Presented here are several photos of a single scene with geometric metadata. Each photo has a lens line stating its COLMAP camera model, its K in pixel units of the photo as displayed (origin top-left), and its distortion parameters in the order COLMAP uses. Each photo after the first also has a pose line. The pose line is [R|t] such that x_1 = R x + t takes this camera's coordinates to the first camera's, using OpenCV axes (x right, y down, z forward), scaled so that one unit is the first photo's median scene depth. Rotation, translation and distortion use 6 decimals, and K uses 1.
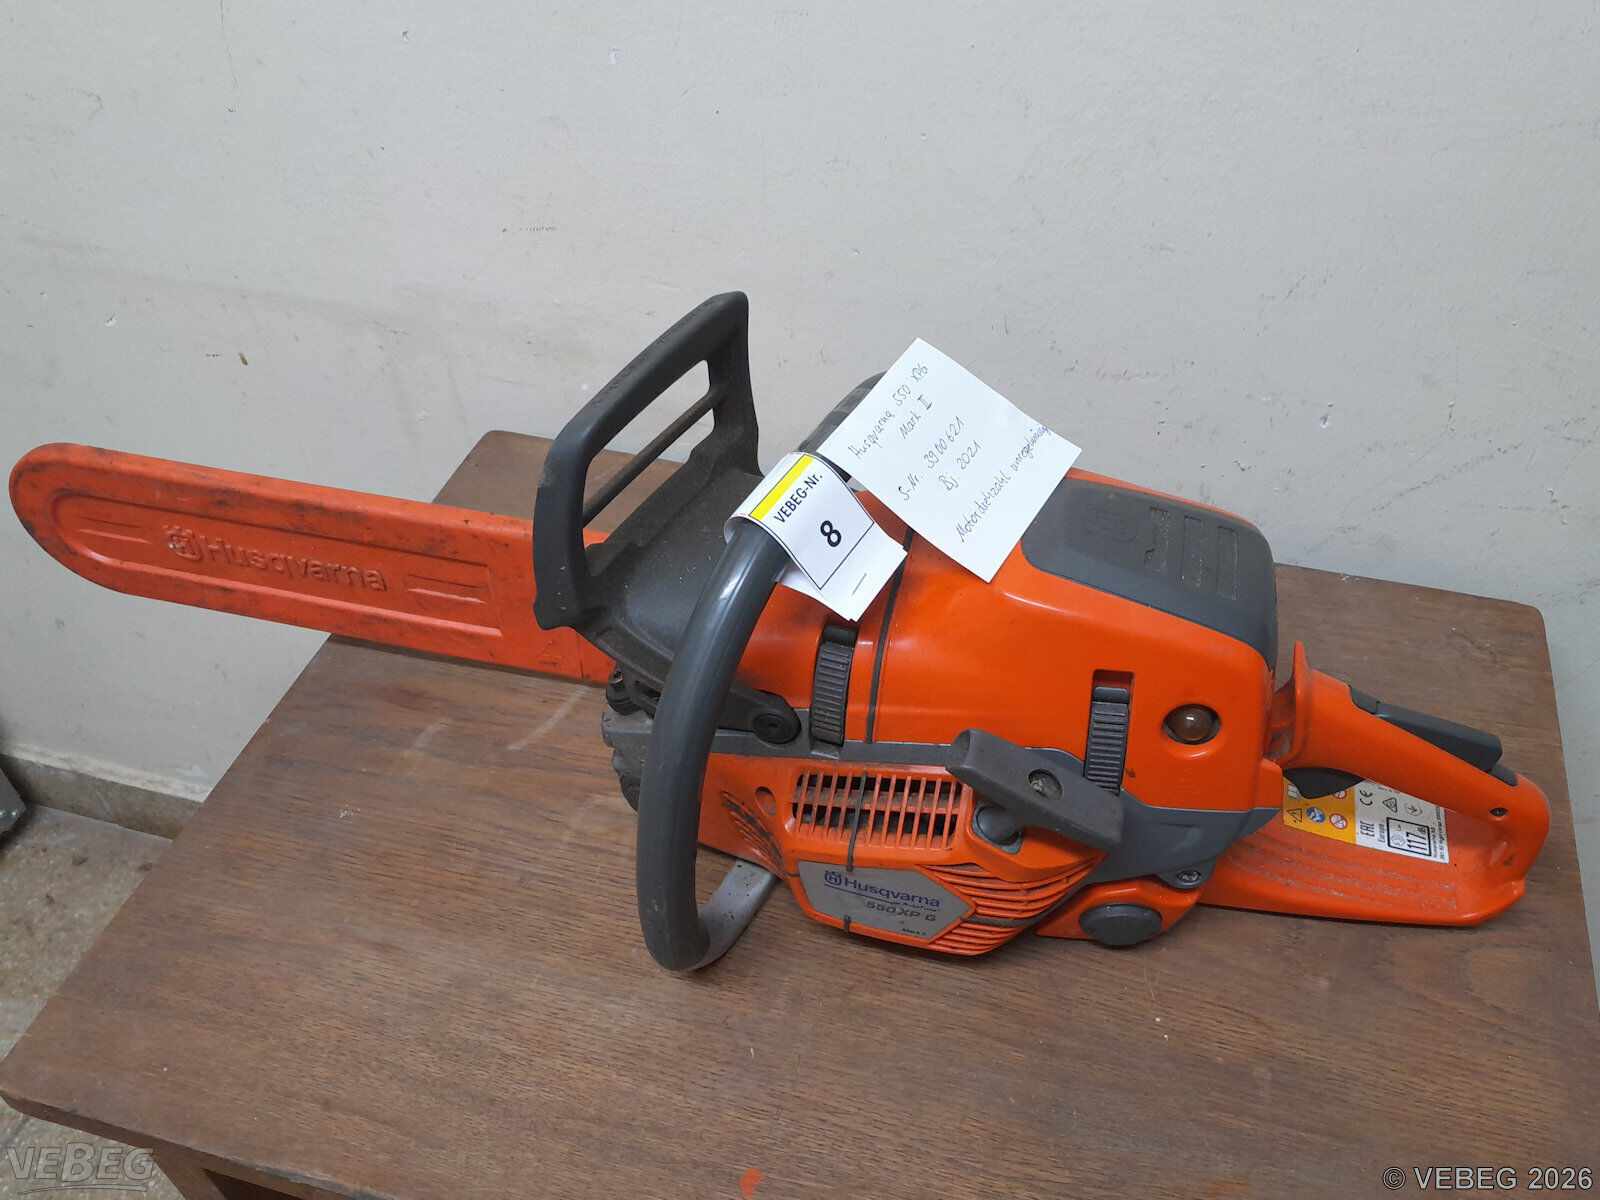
lens RADIAL K [[1338.0, 0, 830.6], [0, 1338.0, 563.3], [0, 0, 1]] dist [-0.010012, 0.023306]
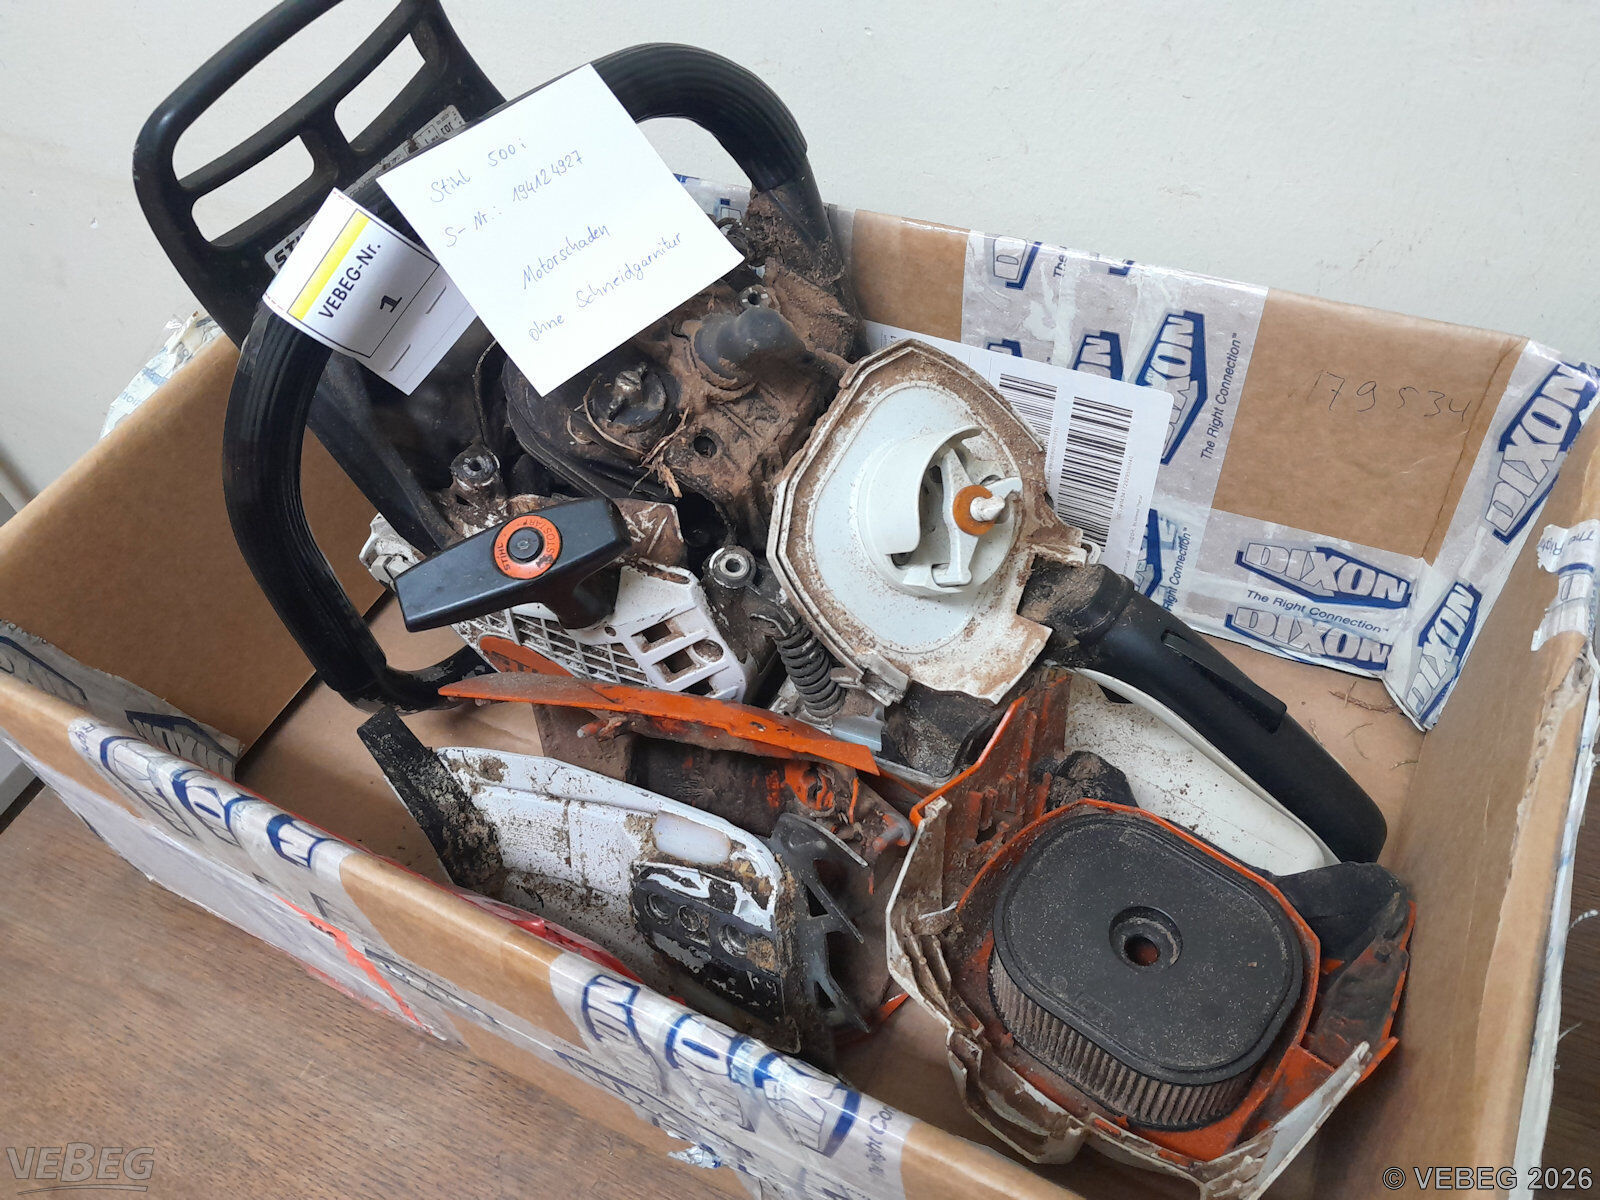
lens RADIAL K [[1284.4, 0, 771.3], [0, 1284.4, 591.3], [0, 0, 1]] dist [-0.000193, -0.005888]
pose [[0.979732, 0.078081, -0.184469, 0.200223], [-0.052148, 0.988568, 0.141470, -0.124469], [0.193406, -0.128983, 0.972603, 0.285558]]
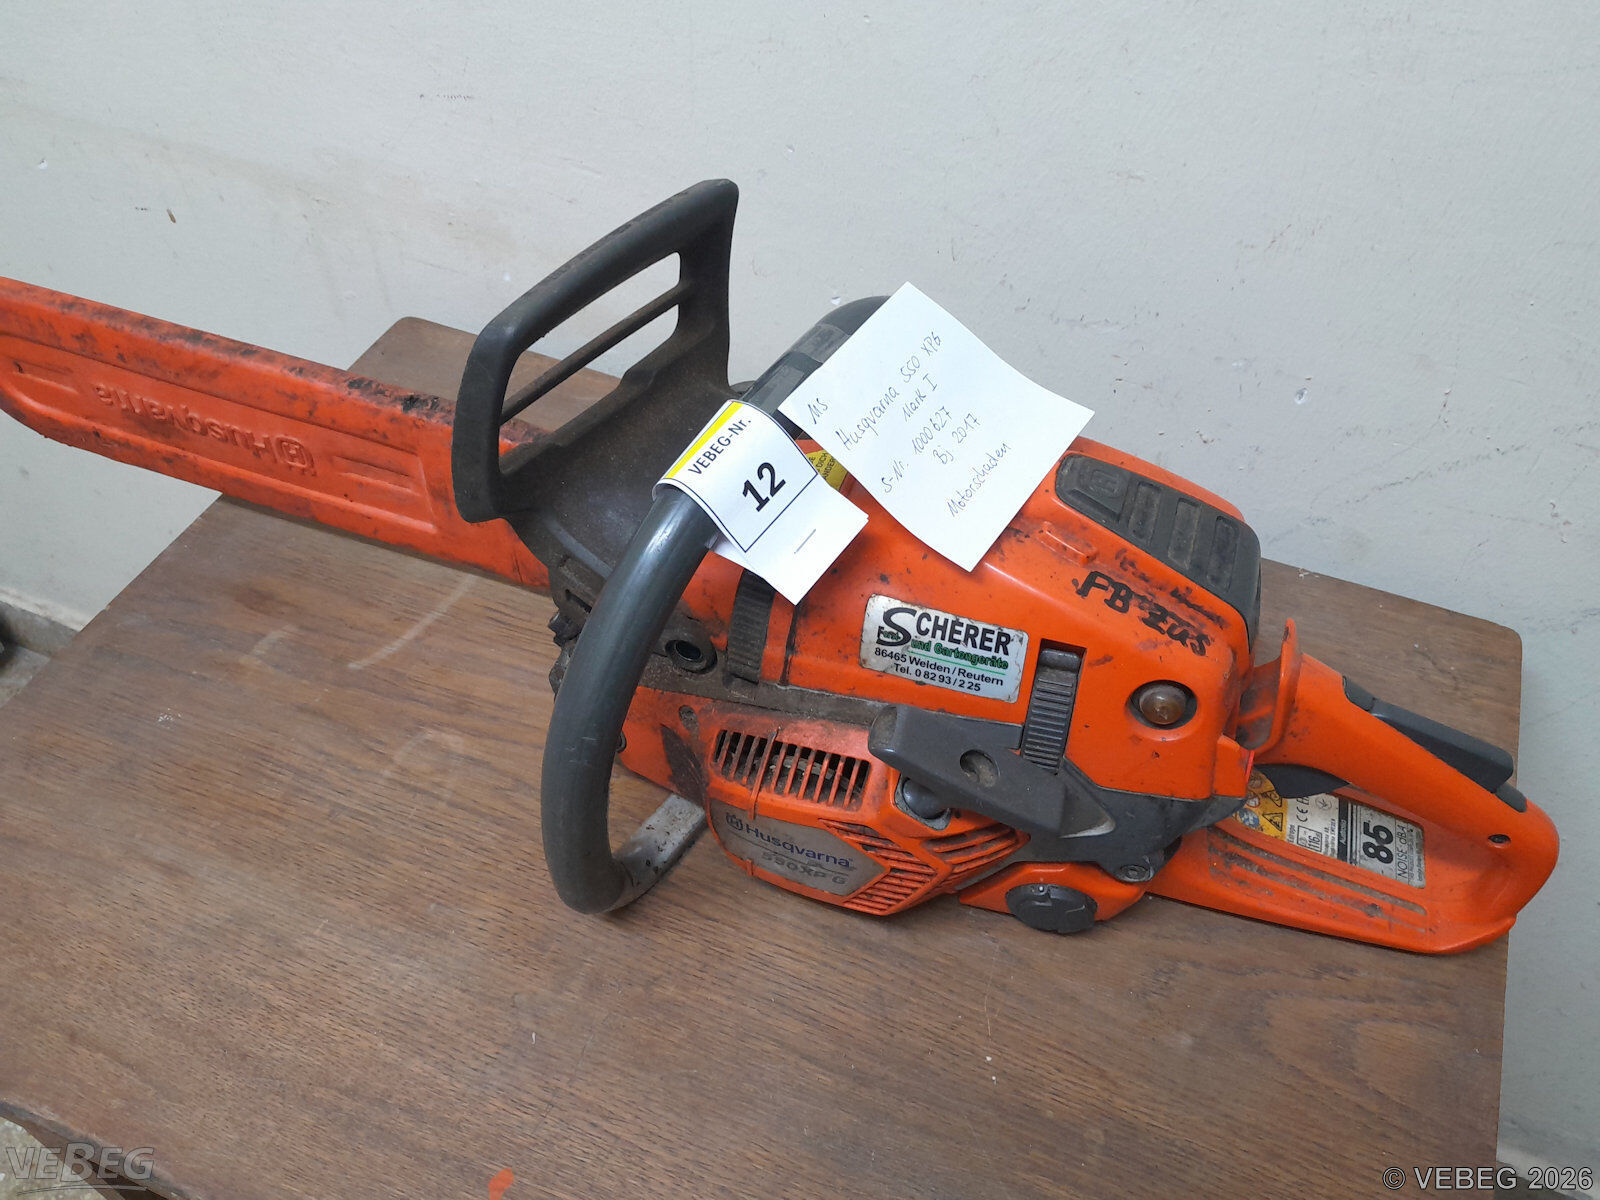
lens RADIAL K [[1284.4, 0, 791.3], [0, 1284.4, 595.8], [0, 0, 1]] dist [-0.000193, -0.005888]
pose [[0.992896, 0.106060, -0.053926, 0.121223], [-0.100733, 0.990518, 0.093419, -0.027088], [0.063322, -0.087324, 0.994165, 0.162582]]
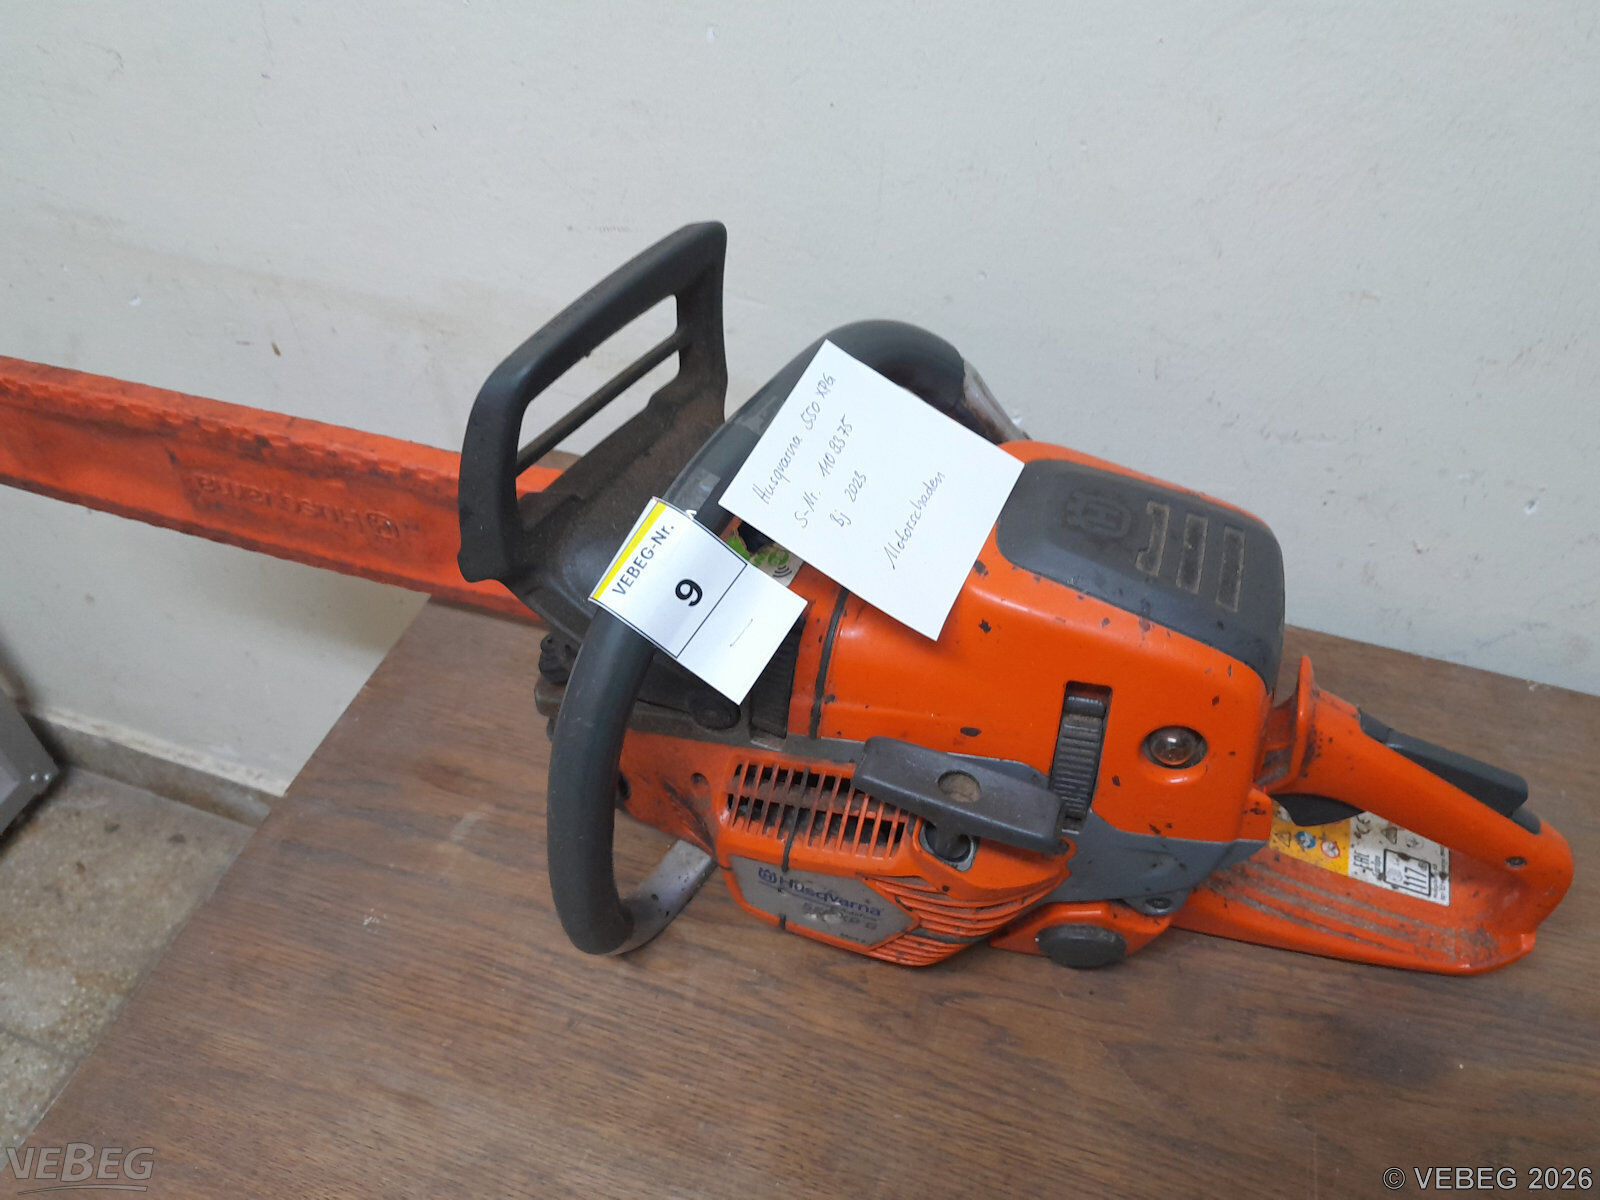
lens RADIAL K [[1284.4, 0, 798.8], [0, 1284.4, 595.0], [0, 0, 1]] dist [-0.000193, -0.005888]
pose [[0.998087, 0.051035, -0.034910, -0.074277], [-0.048547, 0.996452, 0.068749, -0.104051], [0.038294, -0.066922, 0.997023, 0.215080]]
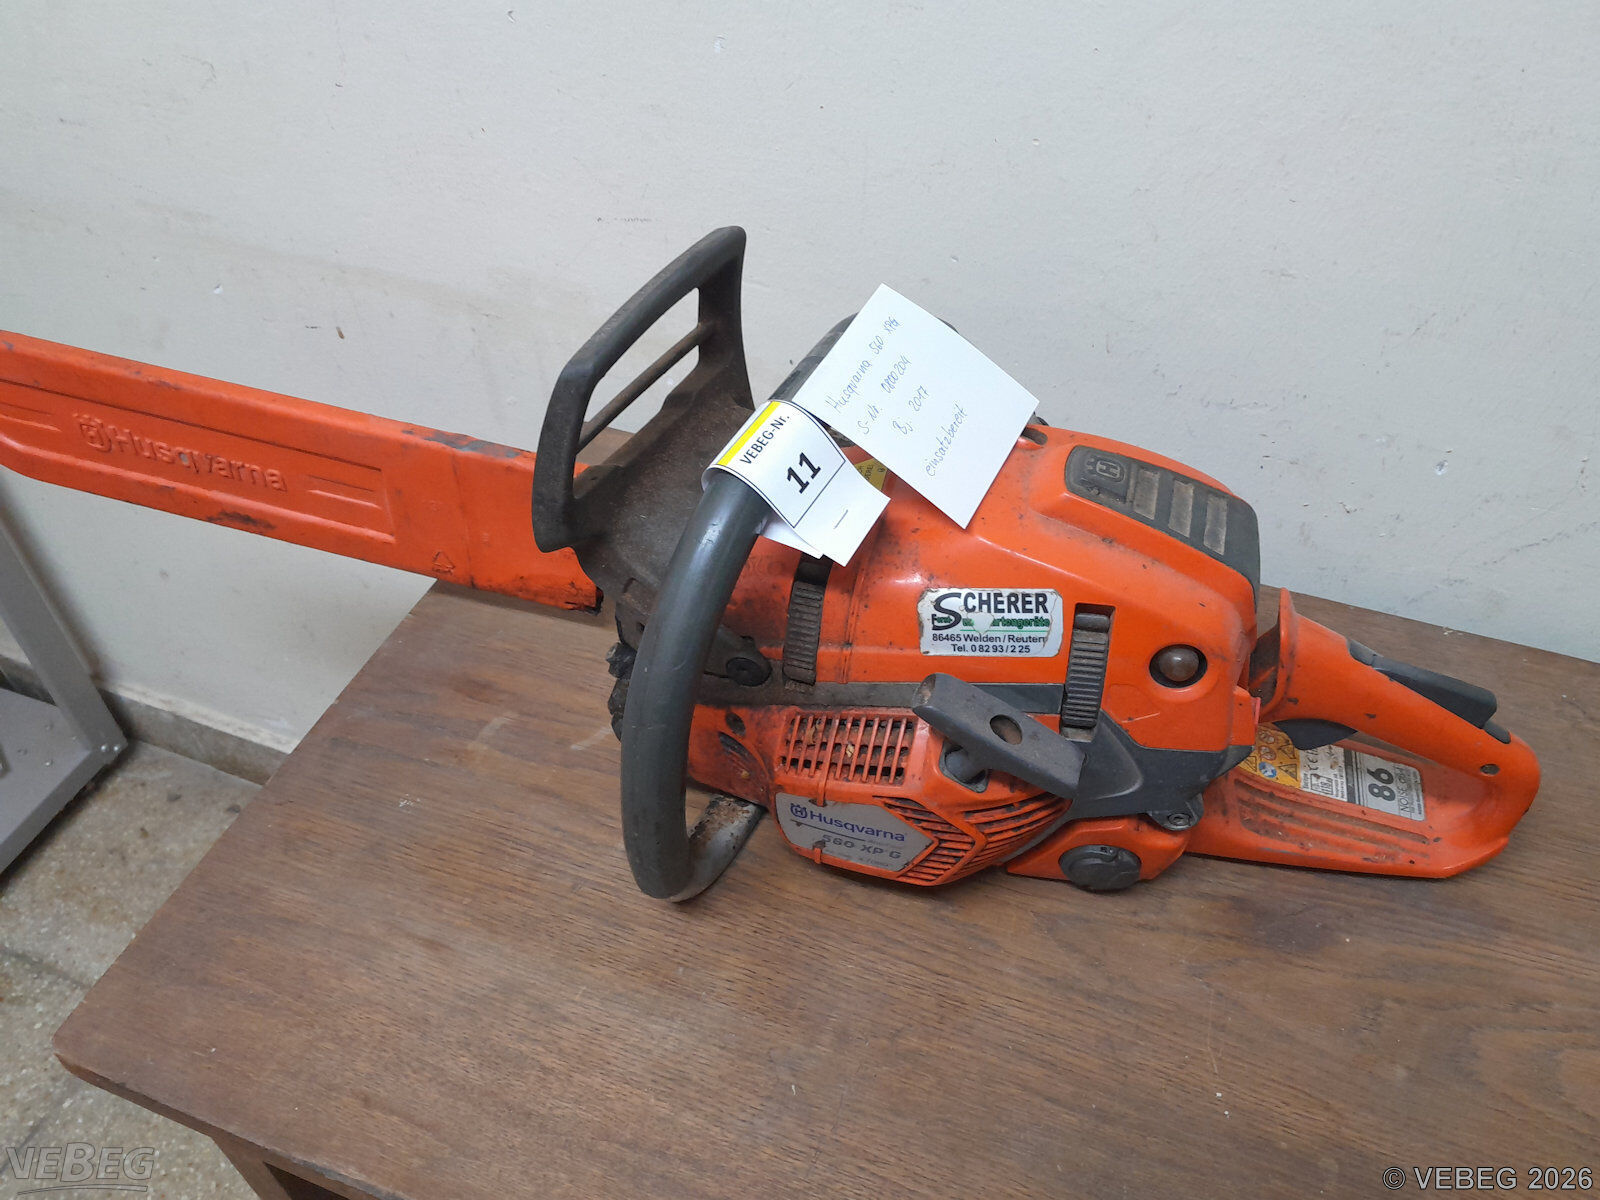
lens RADIAL K [[1284.4, 0, 808.6], [0, 1284.4, 598.9], [0, 0, 1]] dist [-0.000193, -0.005888]
pose [[0.995259, 0.068885, -0.068661, -0.007793], [-0.066000, 0.996873, 0.043445, -0.029483], [0.071440, -0.038707, 0.996694, 0.077256]]
